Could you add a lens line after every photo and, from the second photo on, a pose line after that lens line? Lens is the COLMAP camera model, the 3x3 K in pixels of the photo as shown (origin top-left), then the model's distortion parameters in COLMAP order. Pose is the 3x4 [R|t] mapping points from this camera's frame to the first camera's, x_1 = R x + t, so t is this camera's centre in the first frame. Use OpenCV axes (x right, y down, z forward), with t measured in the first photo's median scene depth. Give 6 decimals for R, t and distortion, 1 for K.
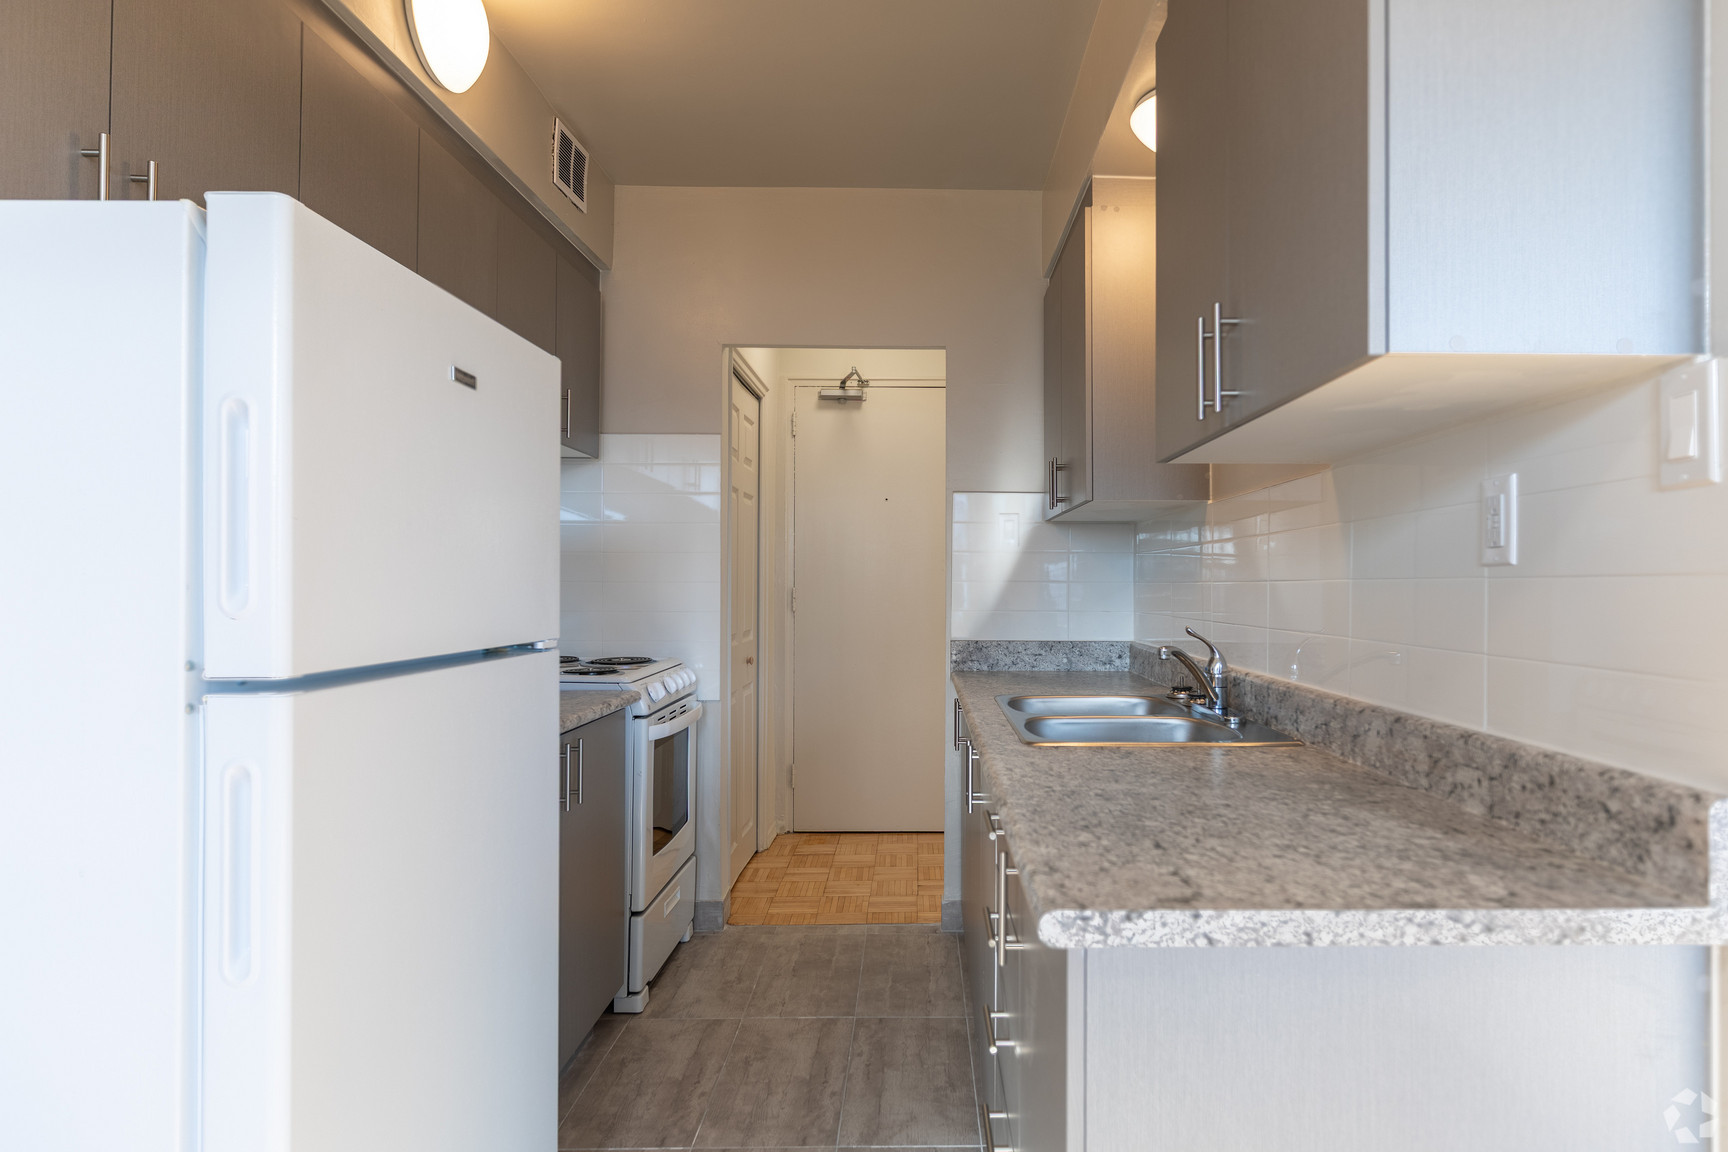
lens RADIAL K [[898.9, 0, 866.9], [0, 898.9, 577.9], [0, 0, 1]] dist [0.000240, 0.000020]
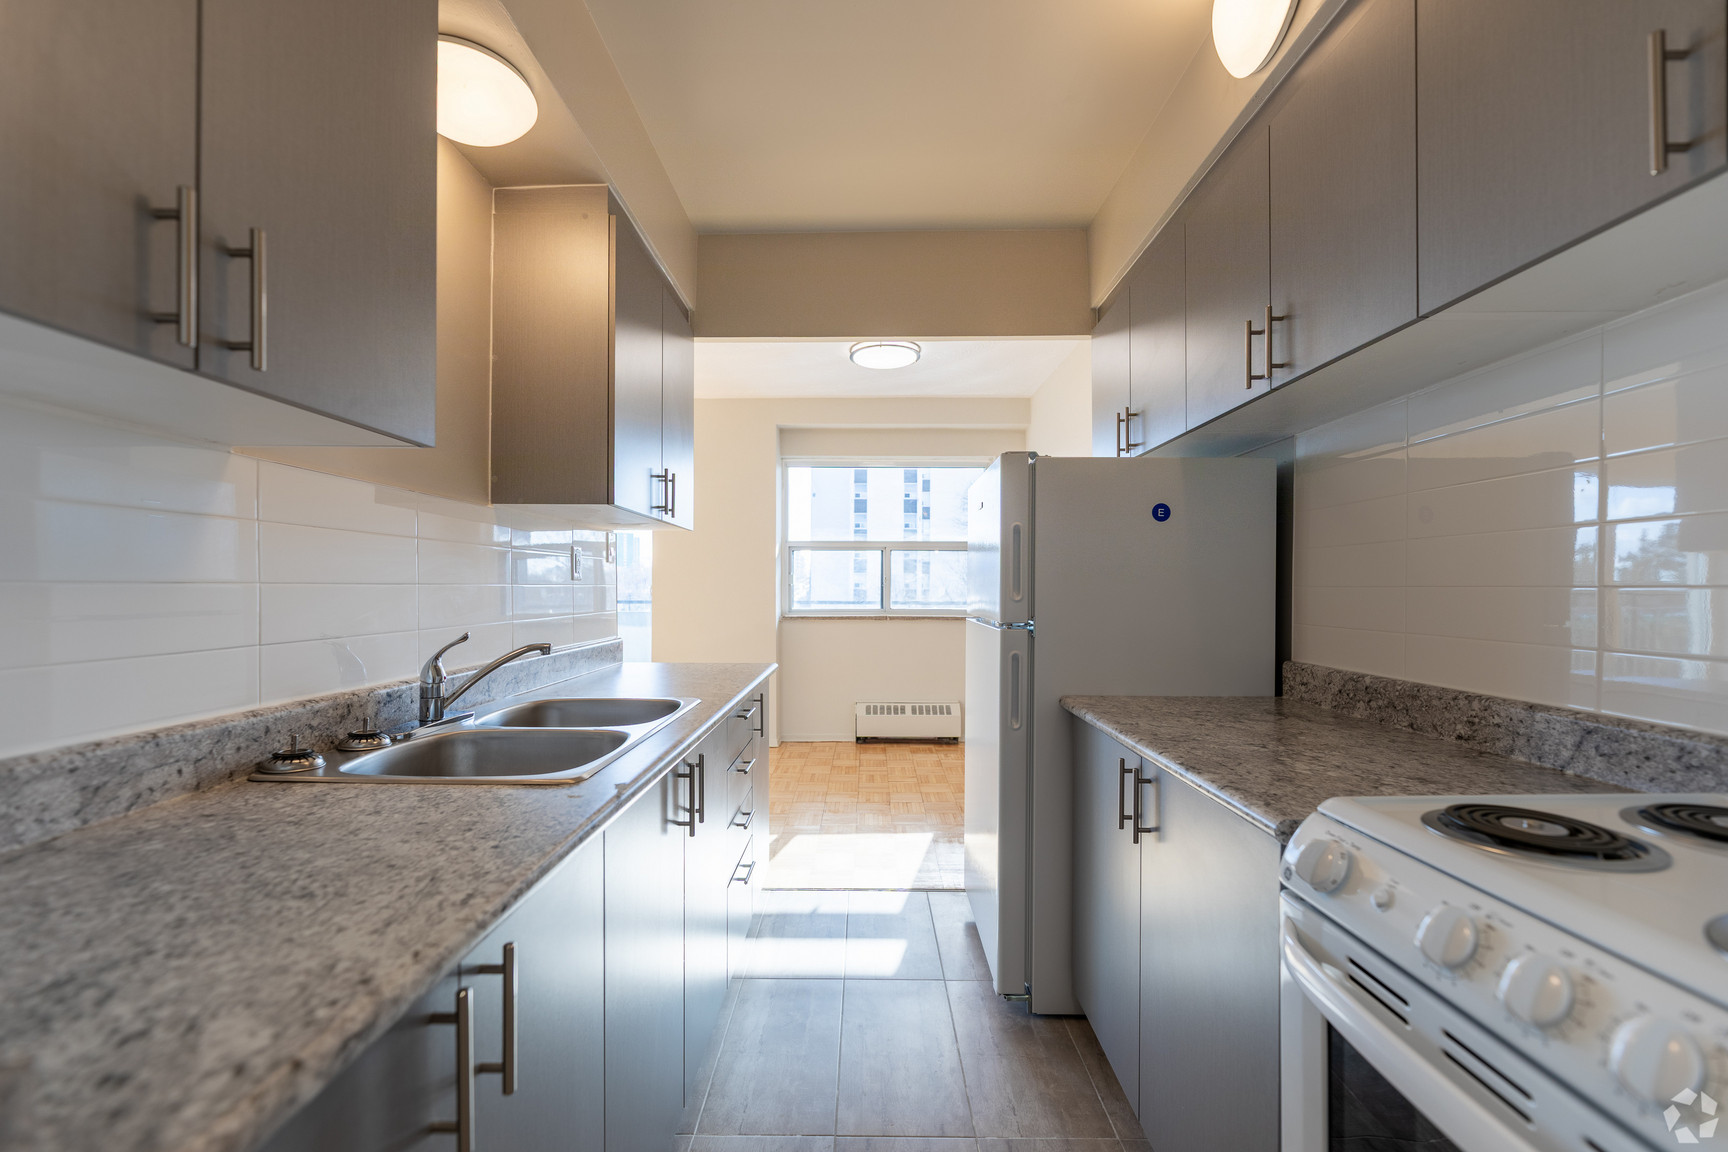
lens RADIAL K [[705.9, 0, 862.4], [0, 705.9, 585.2], [0, 0, 1]] dist [0.000195, -0.000003]
pose [[-0.999155, -0.002730, -0.041020, -0.112129], [-0.002204, 0.999915, -0.012864, 0.008402], [0.041051, -0.012763, -0.999076, 1.875433]]
